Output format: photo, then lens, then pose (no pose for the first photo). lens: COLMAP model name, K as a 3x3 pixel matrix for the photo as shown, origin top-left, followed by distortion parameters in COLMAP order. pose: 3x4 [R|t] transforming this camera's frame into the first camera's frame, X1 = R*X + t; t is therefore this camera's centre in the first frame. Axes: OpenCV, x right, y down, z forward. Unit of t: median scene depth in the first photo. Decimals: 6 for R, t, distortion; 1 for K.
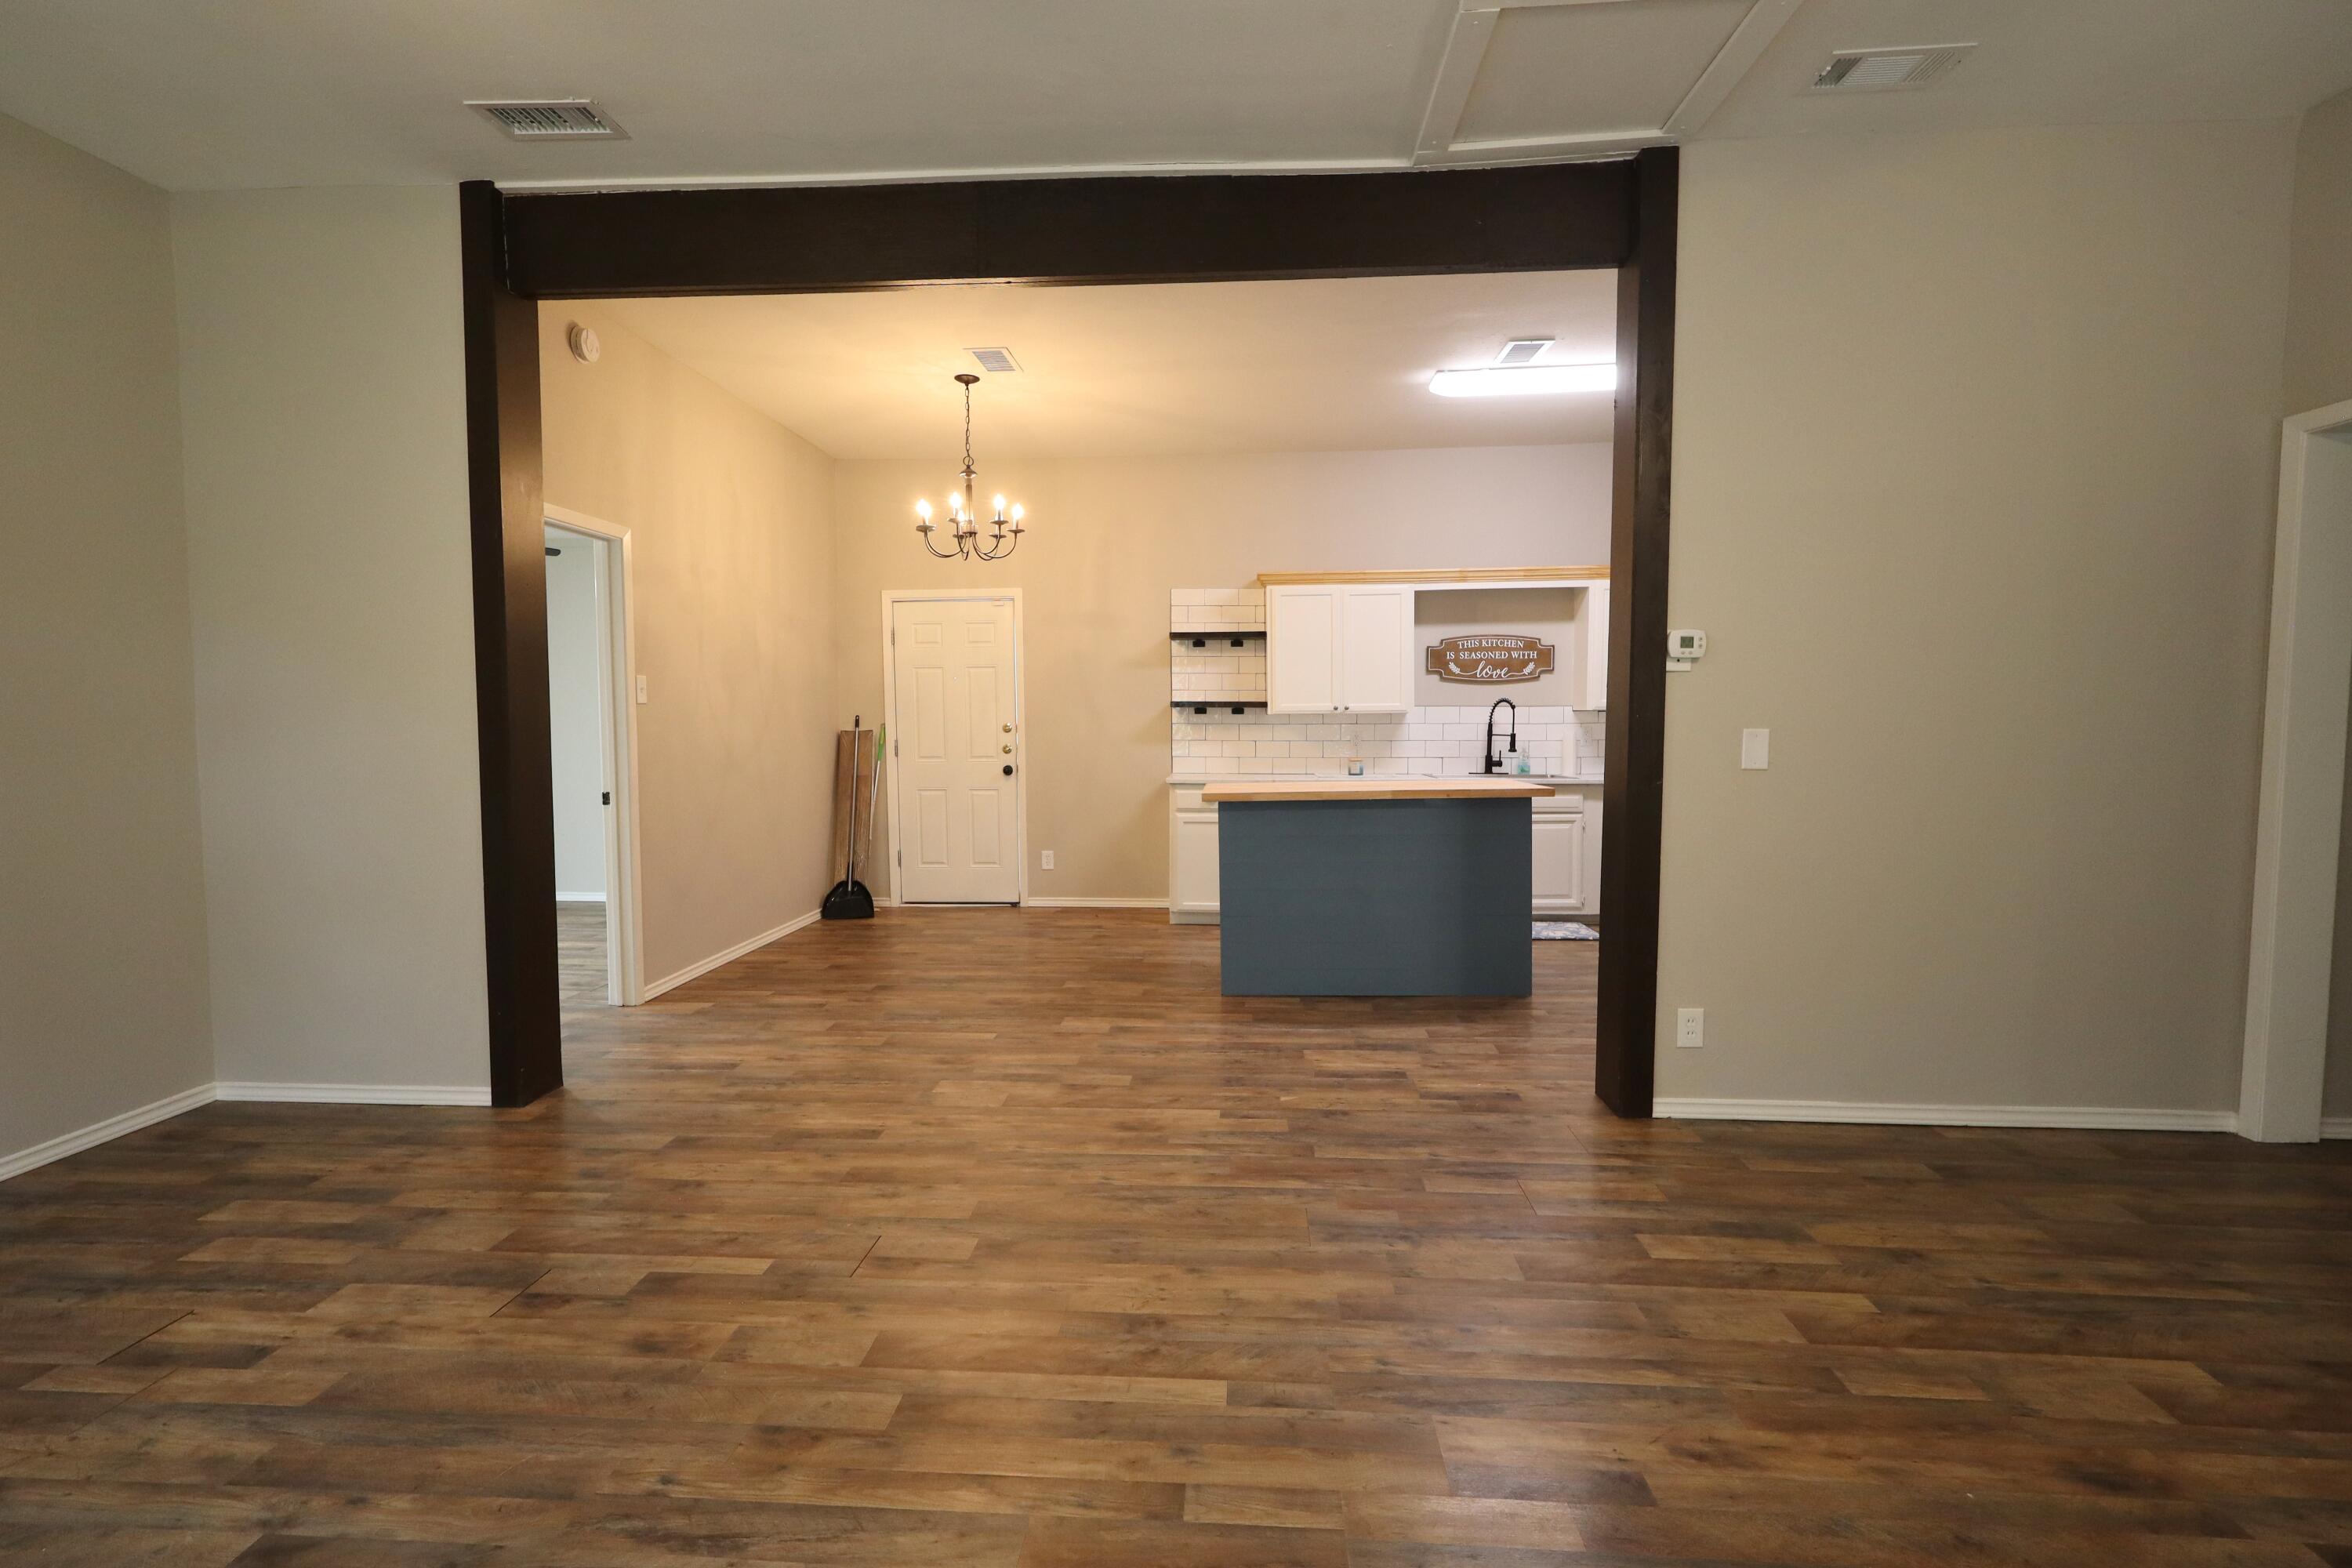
lens RADIAL K [[1087.9, 0, 1174.8], [0, 1087.9, 789.1], [0, 0, 1]] dist [-0.002349, 0.001464]
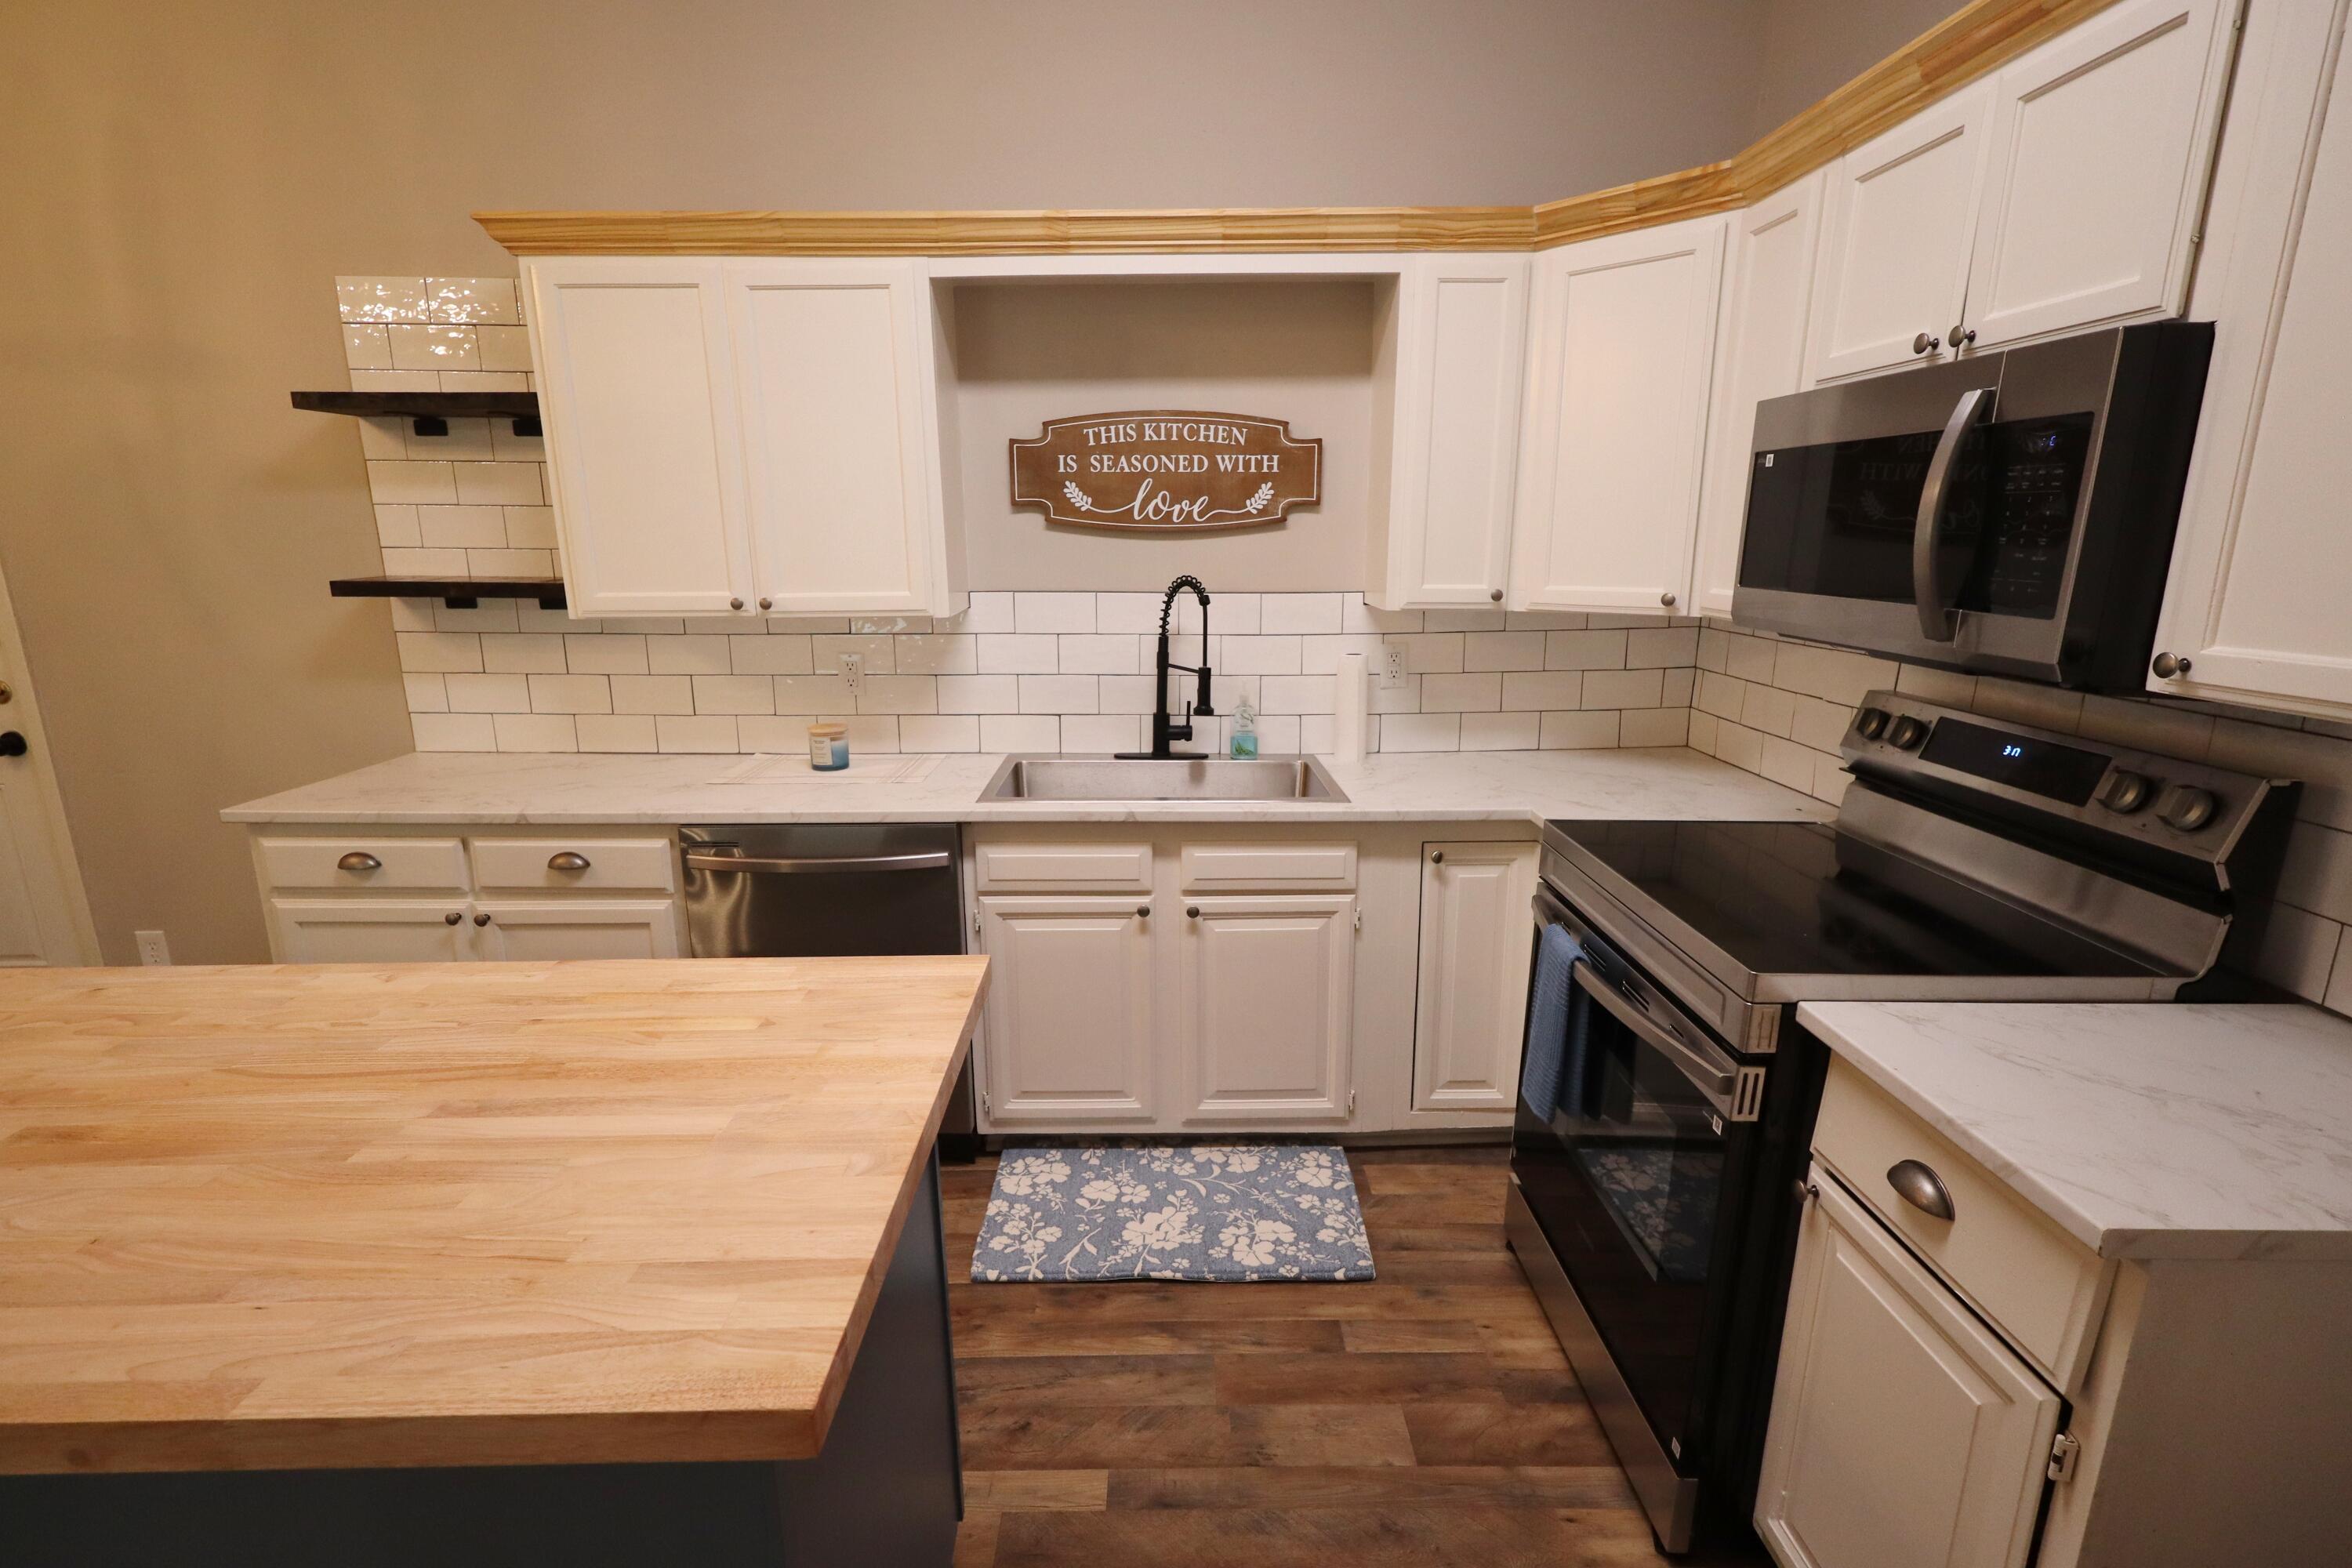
lens RADIAL K [[1087.9, 0, 1168.5], [0, 1087.9, 785.9], [0, 0, 1]] dist [-0.002349, 0.001464]
pose [[0.997448, -0.012526, 0.070283, 0.282854], [0.001099, 0.987066, 0.160313, -0.075881], [-0.071382, -0.159827, 0.984561, 0.633387]]
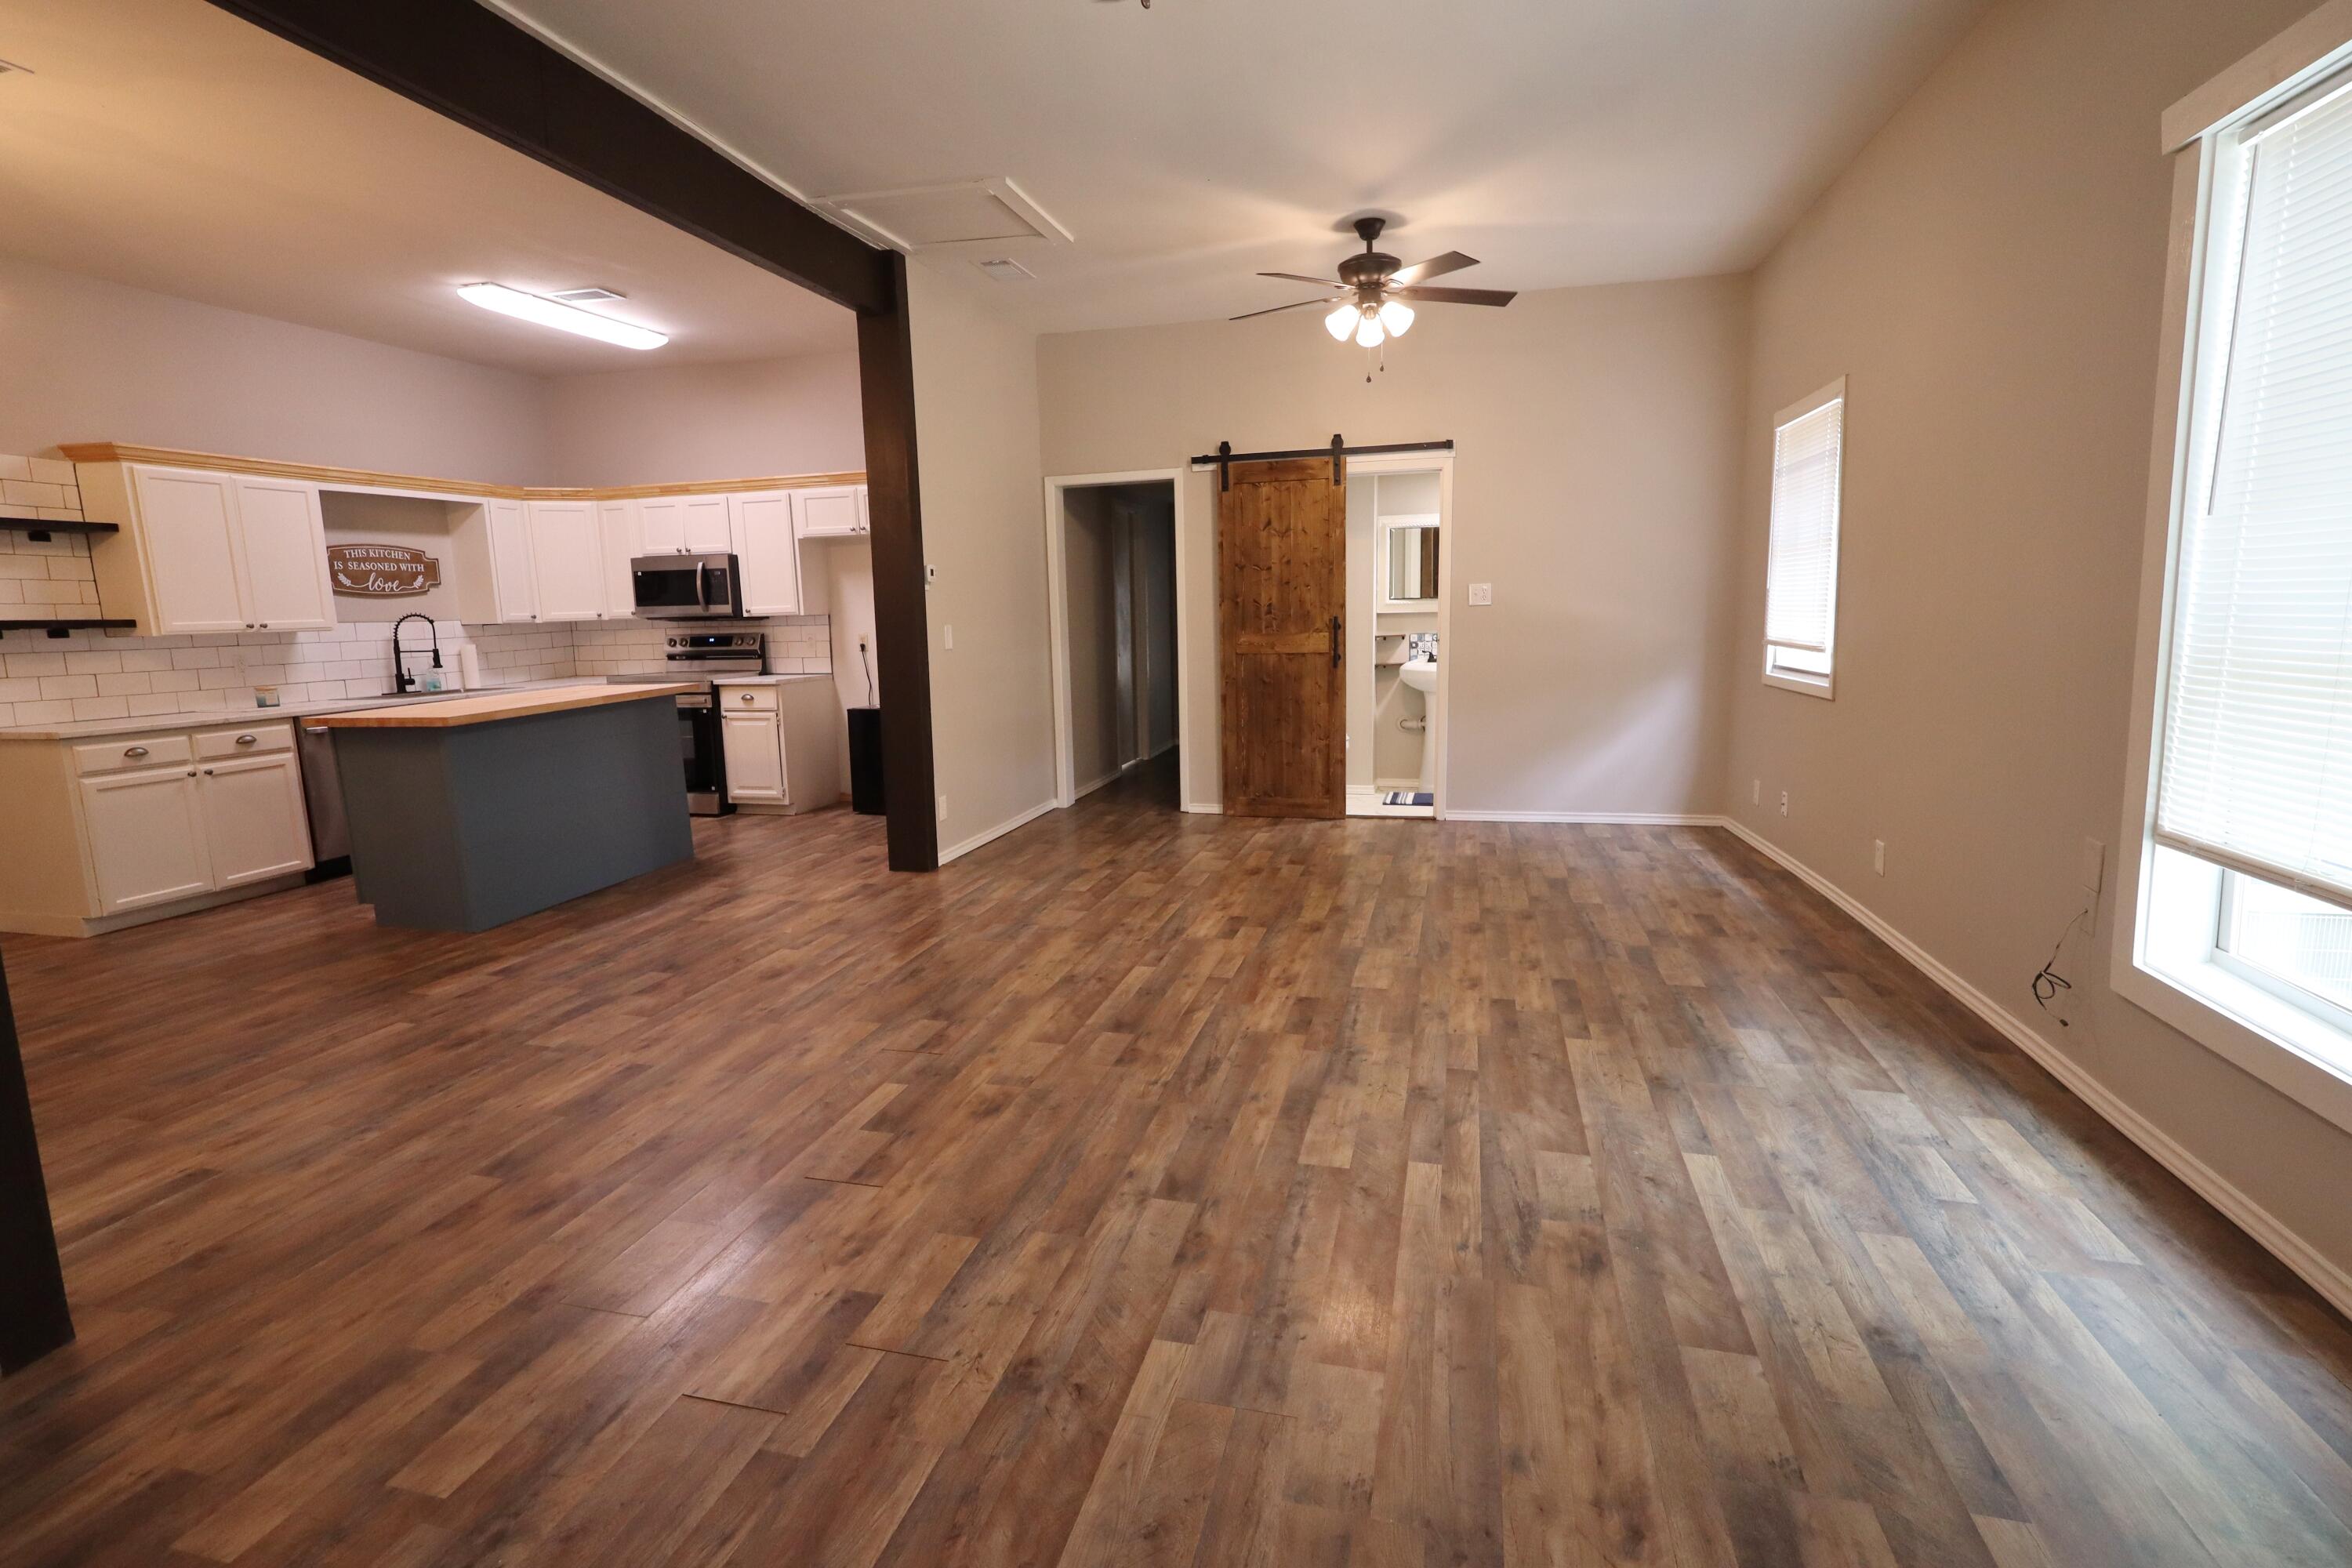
lens RADIAL K [[1087.9, 0, 1169.3], [0, 1087.9, 779.9], [0, 0, 1]] dist [-0.002349, 0.001464]
pose [[0.189002, -0.155279, 0.969622, -0.556983], [0.092217, 0.985861, 0.139904, -0.011498], [-0.977637, 0.062973, 0.200649, 0.174375]]
